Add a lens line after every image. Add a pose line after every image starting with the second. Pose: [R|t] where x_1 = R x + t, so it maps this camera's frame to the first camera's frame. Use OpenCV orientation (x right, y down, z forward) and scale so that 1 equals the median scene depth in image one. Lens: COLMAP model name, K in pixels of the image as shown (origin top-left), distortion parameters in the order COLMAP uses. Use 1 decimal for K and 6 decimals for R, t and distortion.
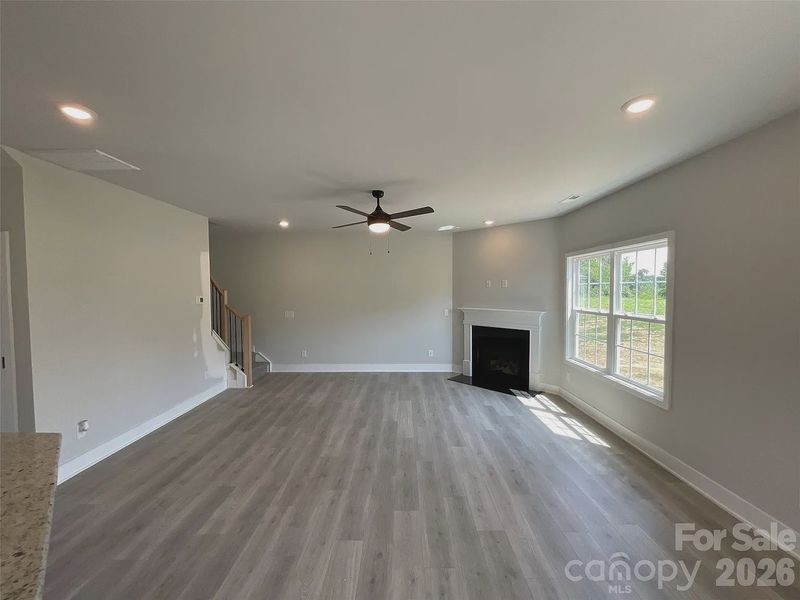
lens RADIAL K [[326.0, 0, 400.0], [0, 326.0, 300.0], [0, 0, 1]] dist [0.000170, 0.000226]
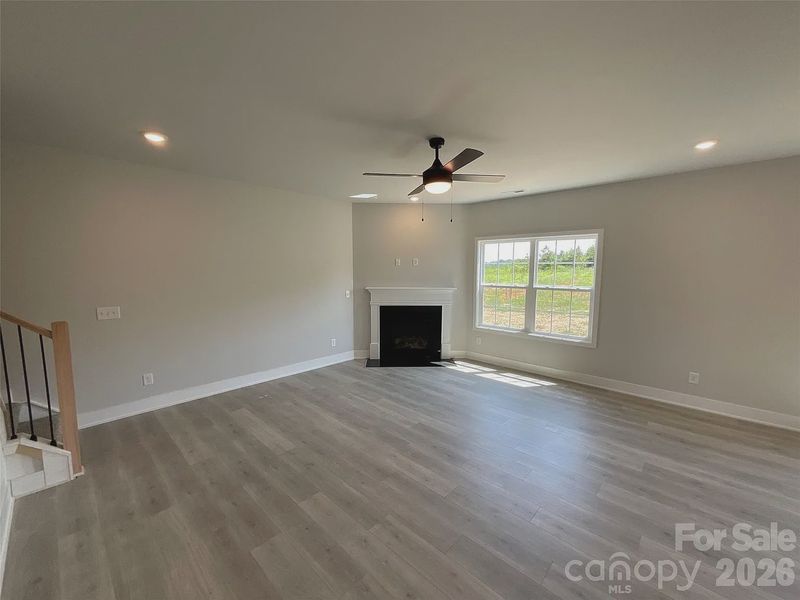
lens RADIAL K [[326.0, 0, 400.0], [0, 326.0, 300.0], [0, 0, 1]] dist [0.000170, 0.000226]
pose [[0.677418, -0.067164, 0.732526, -0.657080], [0.019547, 0.997115, 0.073347, -0.010908], [-0.735339, -0.035368, 0.676776, 0.481671]]
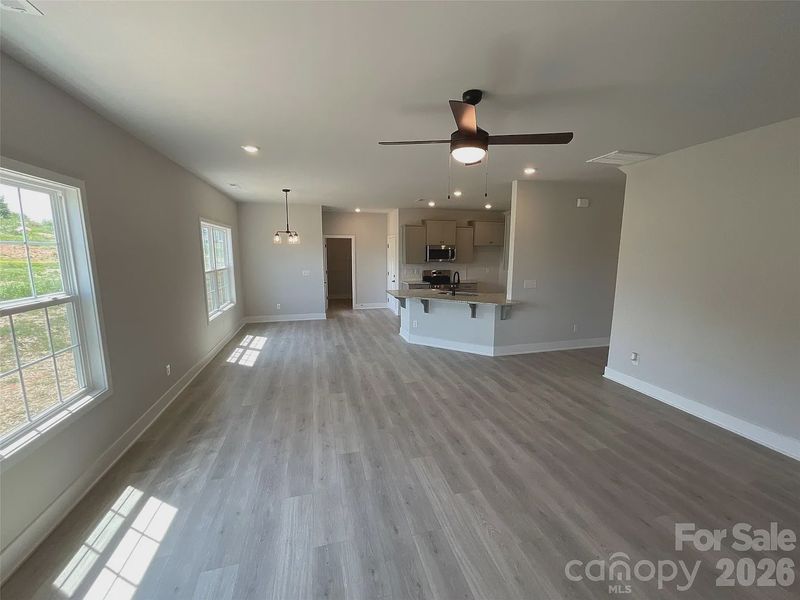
lens RADIAL K [[326.0, 0, 400.0], [0, 326.0, 300.0], [0, 0, 1]] dist [0.000170, 0.000226]
pose [[-0.964395, 0.040110, -0.261408, 0.218792], [-0.008036, 0.983531, 0.180559, -0.055293], [0.264345, 0.176231, -0.948190, 1.475487]]
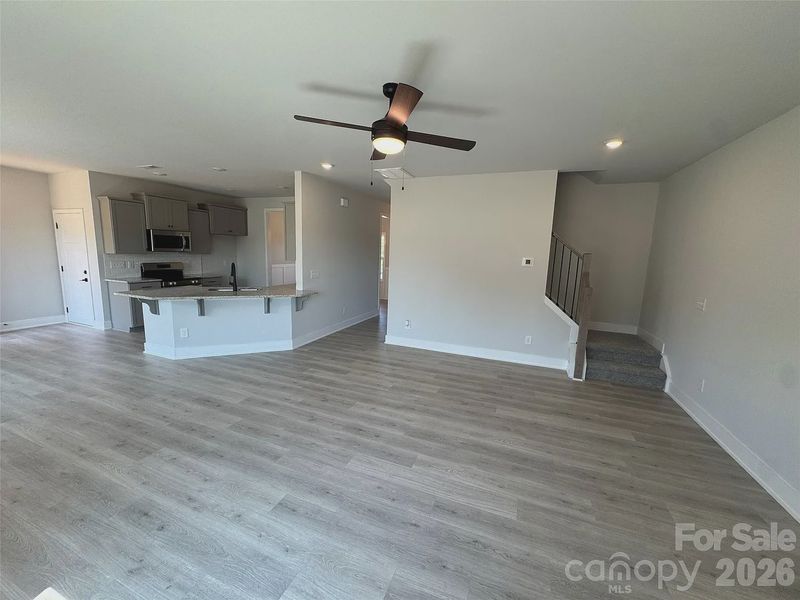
lens RADIAL K [[320.9, 0, 399.7], [0, 320.9, 297.8], [0, 0, 1]] dist [-0.001243, -0.000050]
pose [[-0.357399, 0.126085, -0.925402, 0.512489], [-0.066058, 0.984951, 0.159710, -0.026389], [0.931613, 0.118210, -0.343692, 1.169069]]
